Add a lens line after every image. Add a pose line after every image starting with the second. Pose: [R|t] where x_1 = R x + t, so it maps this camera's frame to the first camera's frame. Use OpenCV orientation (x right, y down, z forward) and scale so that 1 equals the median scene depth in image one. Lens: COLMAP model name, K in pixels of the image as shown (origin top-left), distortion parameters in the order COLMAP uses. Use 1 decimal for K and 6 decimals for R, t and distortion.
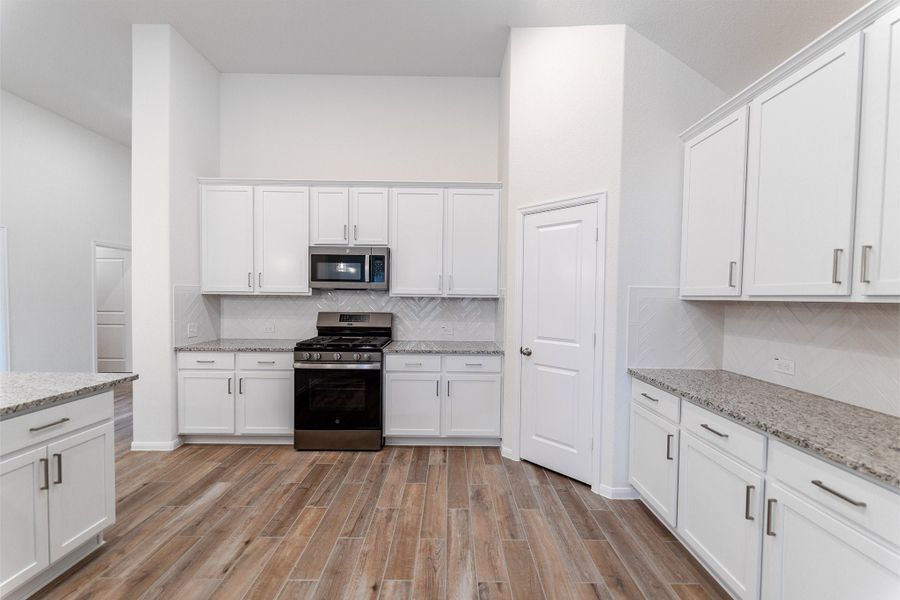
lens RADIAL K [[363.0, 0, 452.0], [0, 363.0, 301.2], [0, 0, 1]] dist [0.001809, -0.001107]
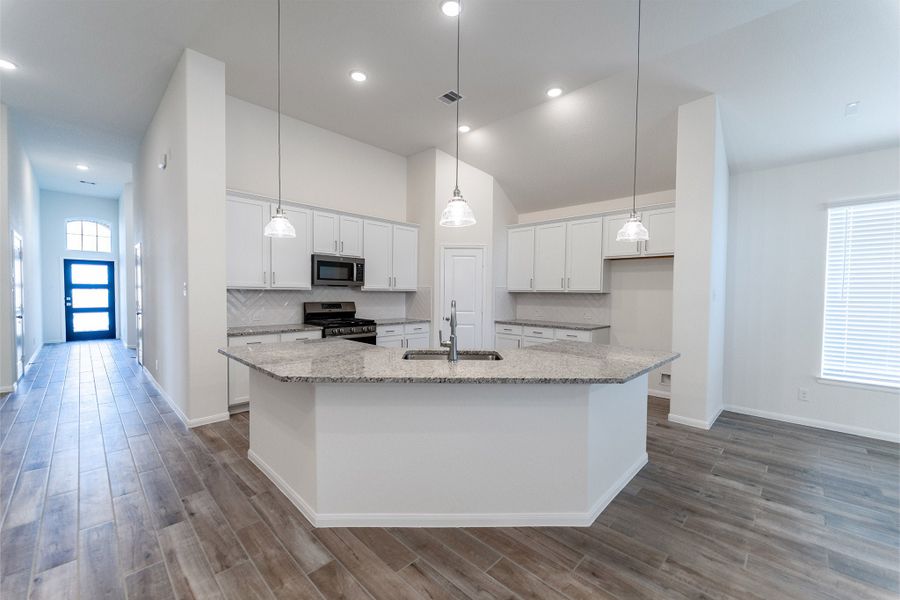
lens RADIAL K [[363.0, 0, 451.7], [0, 363.0, 302.2], [0, 0, 1]] dist [0.001809, -0.001107]
pose [[0.697059, -0.024456, 0.716596, -1.184007], [0.006843, 0.999600, 0.027458, -0.003627], [-0.716981, -0.014236, 0.696948, -0.388405]]
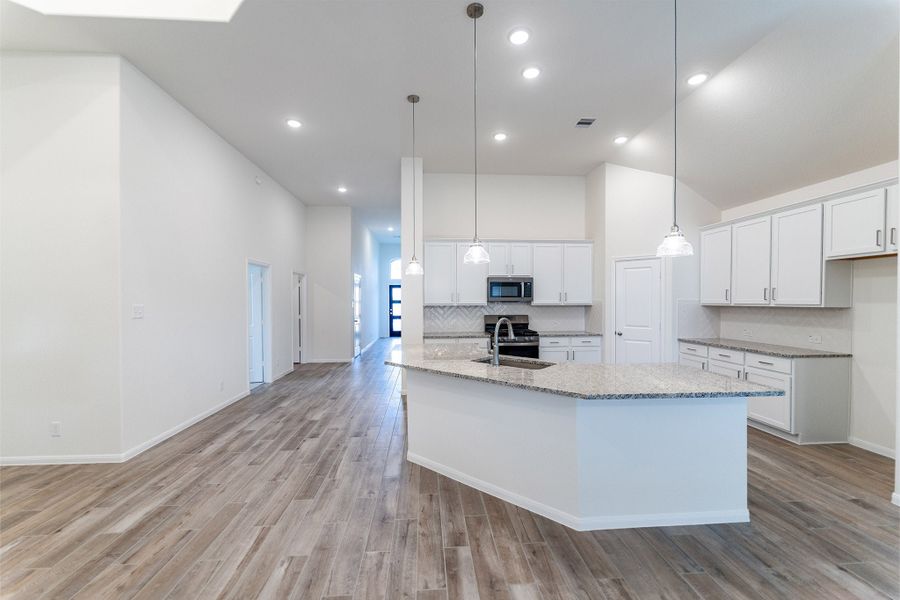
lens RADIAL K [[363.0, 0, 449.2], [0, 363.0, 302.4], [0, 0, 1]] dist [0.001809, -0.001107]
pose [[0.997485, -0.015320, 0.069205, -0.814490], [0.015854, 0.999849, -0.007160, -0.024663], [-0.069084, 0.008239, 0.997577, -0.842584]]
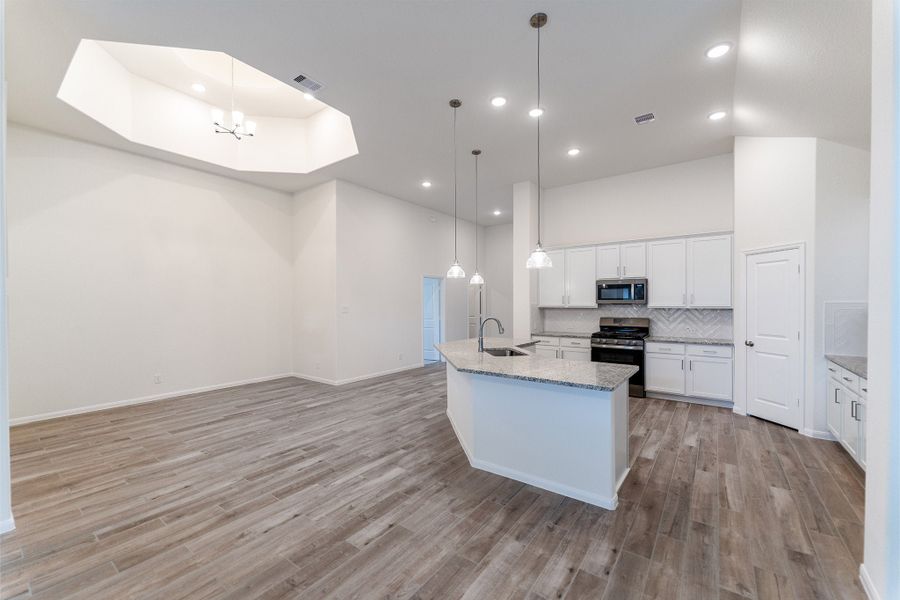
lens RADIAL K [[363.0, 0, 447.7], [0, 363.0, 304.0], [0, 0, 1]] dist [0.001809, -0.001107]
pose [[0.800334, -0.012868, -0.599416, 0.105529], [0.005253, 0.999882, -0.014452, -0.014466], [0.599532, 0.008418, 0.800307, -1.009972]]
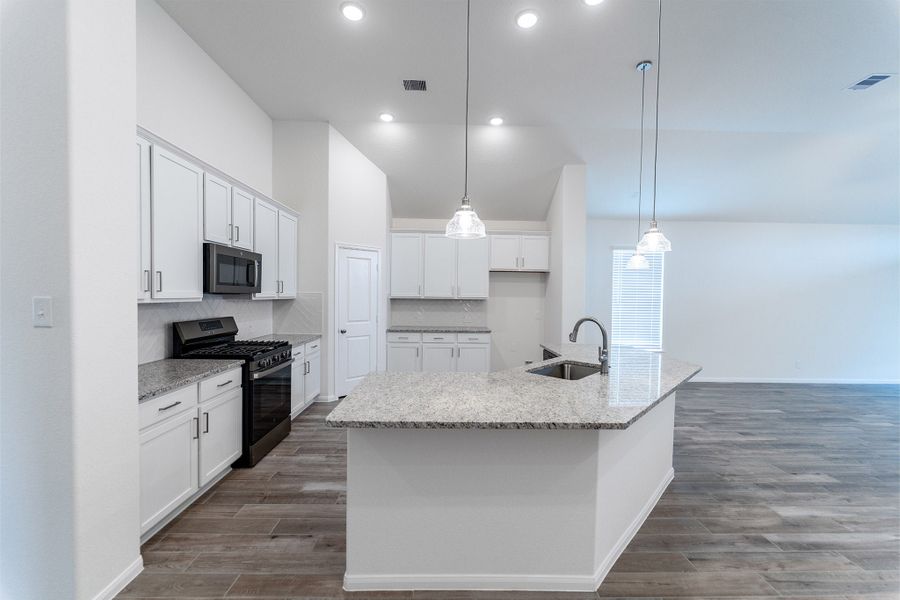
lens RADIAL K [[363.0, 0, 452.8], [0, 363.0, 300.9], [0, 0, 1]] dist [0.001809, -0.001107]
pose [[-0.024076, -0.030843, 0.999234, -1.455779], [-0.000909, 0.999524, 0.030830, -0.050256], [-0.999710, -0.000166, -0.024092, 0.536803]]
